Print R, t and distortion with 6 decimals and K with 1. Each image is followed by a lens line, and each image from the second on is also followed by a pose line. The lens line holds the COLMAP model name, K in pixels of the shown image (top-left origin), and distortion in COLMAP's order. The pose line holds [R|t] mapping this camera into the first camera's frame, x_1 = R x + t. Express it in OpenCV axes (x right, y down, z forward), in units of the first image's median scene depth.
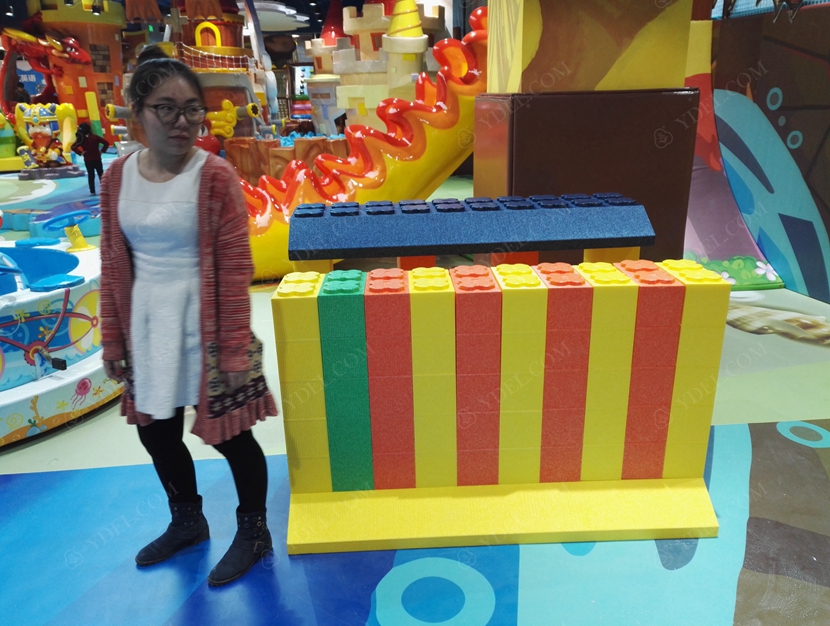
lens RADIAL K [[663.6, 0, 415.0], [0, 663.6, 313.0], [0, 0, 1]] dist [0.042100, -0.004209]
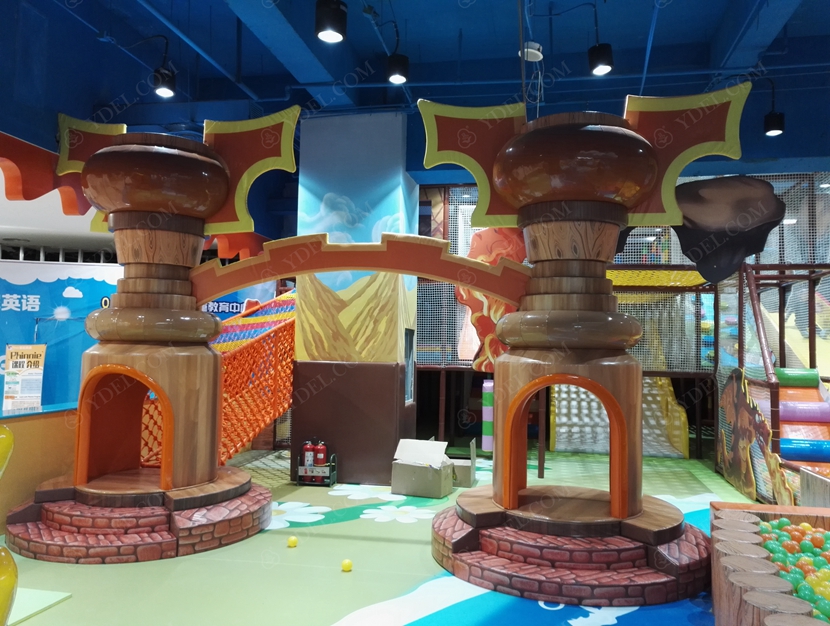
lens RADIAL K [[649.0, 0, 438.3], [0, 649.0, 305.8], [0, 0, 1]] dist [0.050372, 0.001367]
pose [[0.967705, 0.018484, -0.251406, -0.530054], [-0.111260, 0.926233, -0.360159, -0.514464], [0.226203, 0.376499, 0.898377, 1.541238]]
